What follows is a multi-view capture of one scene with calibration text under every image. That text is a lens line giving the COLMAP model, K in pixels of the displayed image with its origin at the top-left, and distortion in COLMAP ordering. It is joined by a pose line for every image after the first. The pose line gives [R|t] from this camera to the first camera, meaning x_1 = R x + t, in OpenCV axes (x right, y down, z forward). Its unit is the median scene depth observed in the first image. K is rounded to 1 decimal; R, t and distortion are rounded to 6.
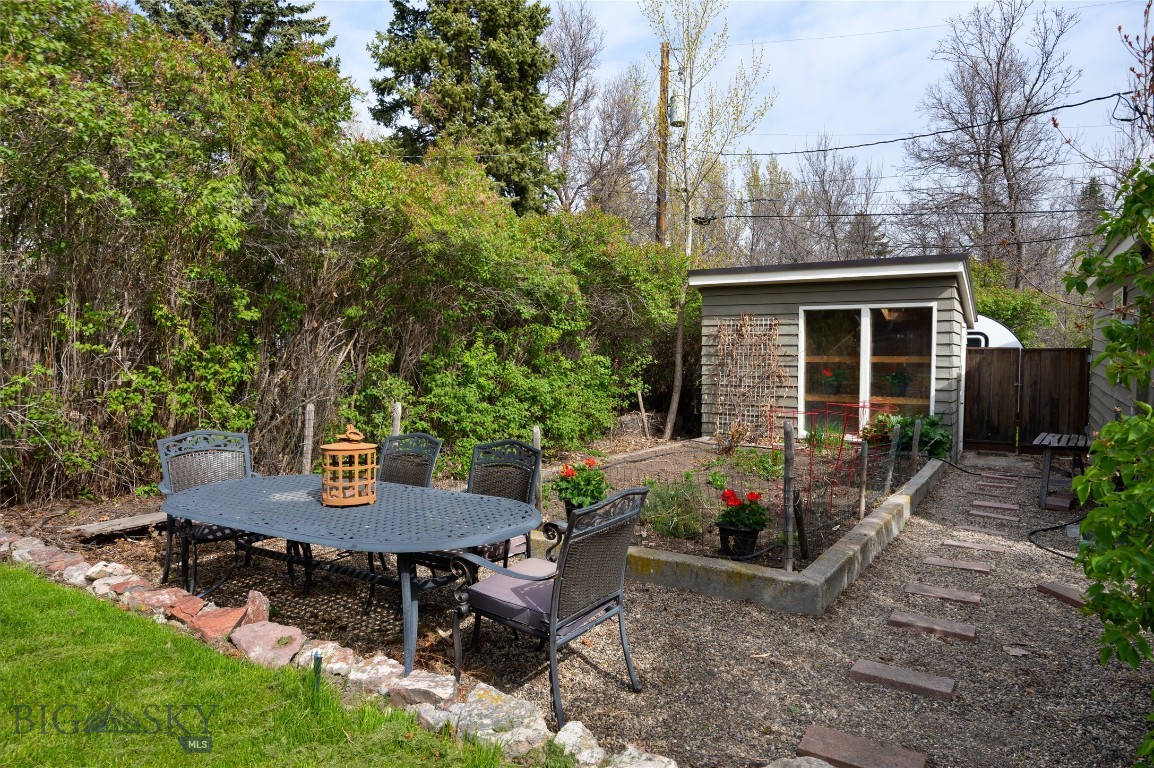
lens RADIAL K [[693.5, 0, 576.5], [0, 693.5, 385.9], [0, 0, 1]] dist [-0.008044, -0.004003]
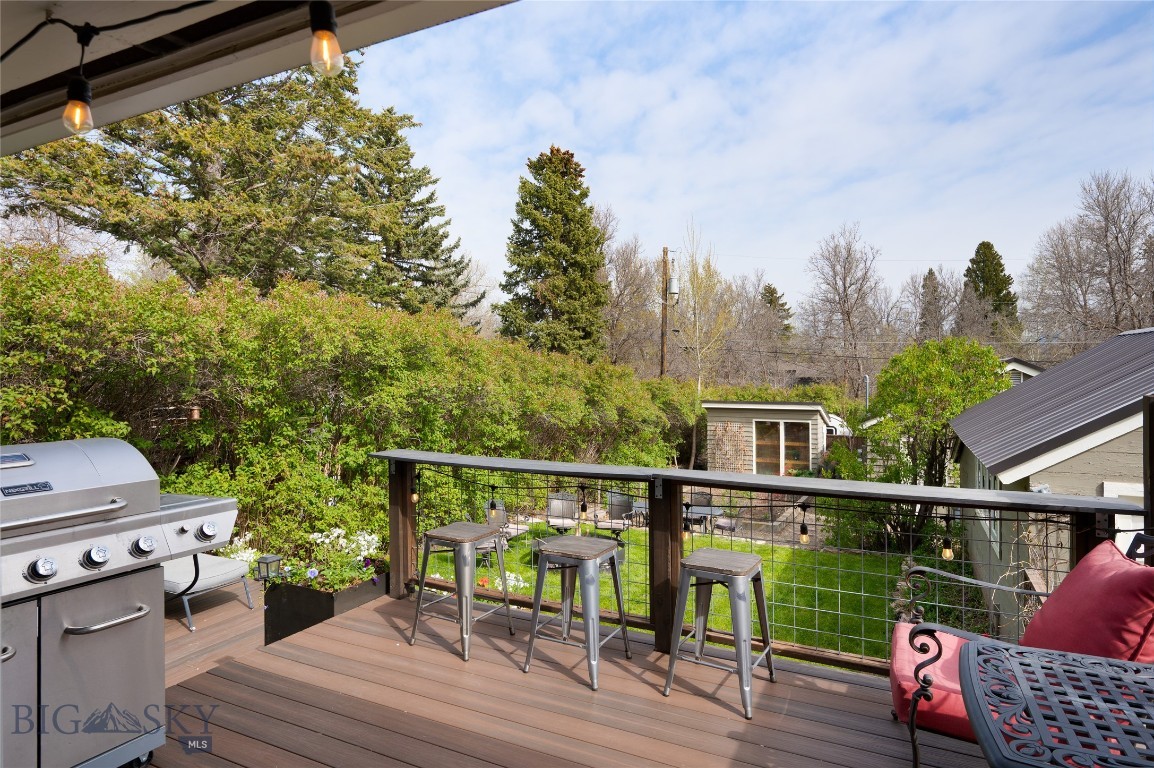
lens RADIAL K [[634.4, 0, 597.1], [0, 634.4, 369.8], [0, 0, 1]] dist [-0.005565, -0.003109]
pose [[0.992149, 0.003186, 0.125024, -0.400084], [0.005235, 0.997741, -0.066975, -0.129887], [-0.124955, 0.067104, 0.989891, -0.896283]]
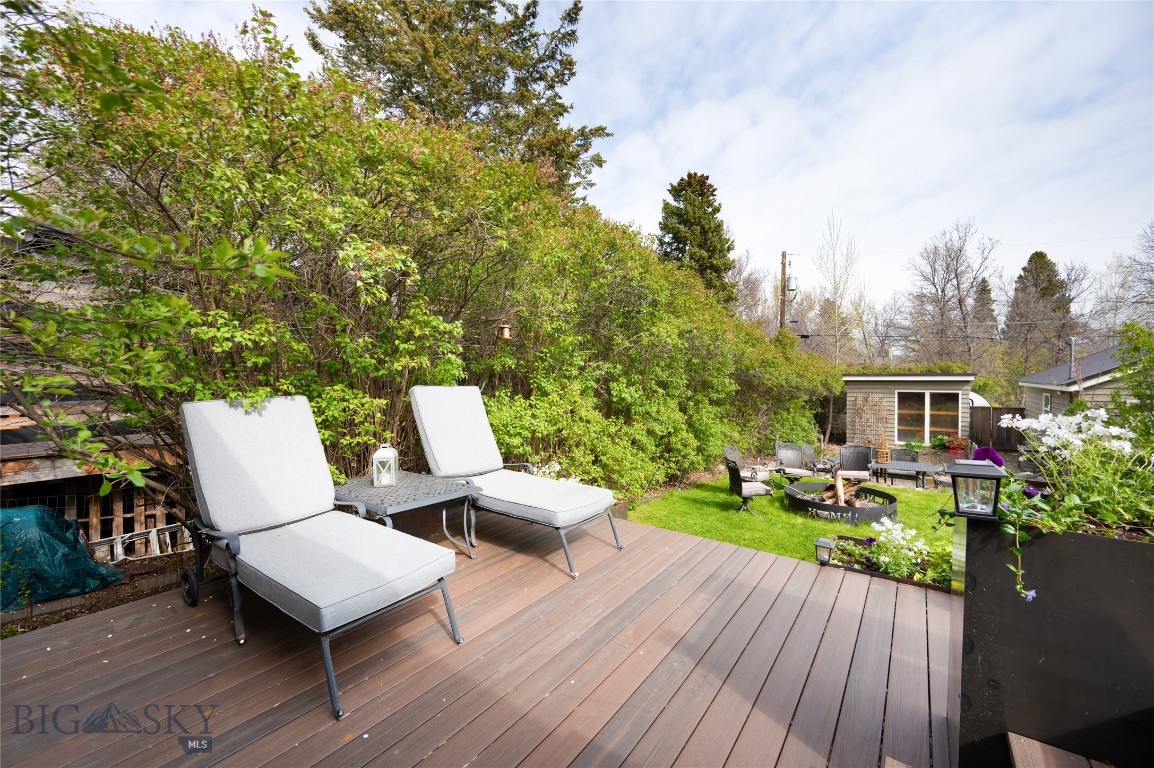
lens RADIAL K [[451.7, 0, 582.8], [0, 451.7, 385.3], [0, 0, 1]] dist [0.001140, -0.000317]
pose [[0.997265, -0.003735, -0.073812, -0.619403], [0.000733, 0.999173, -0.040650, -0.063783], [0.073903, 0.040485, 0.996443, -0.629462]]
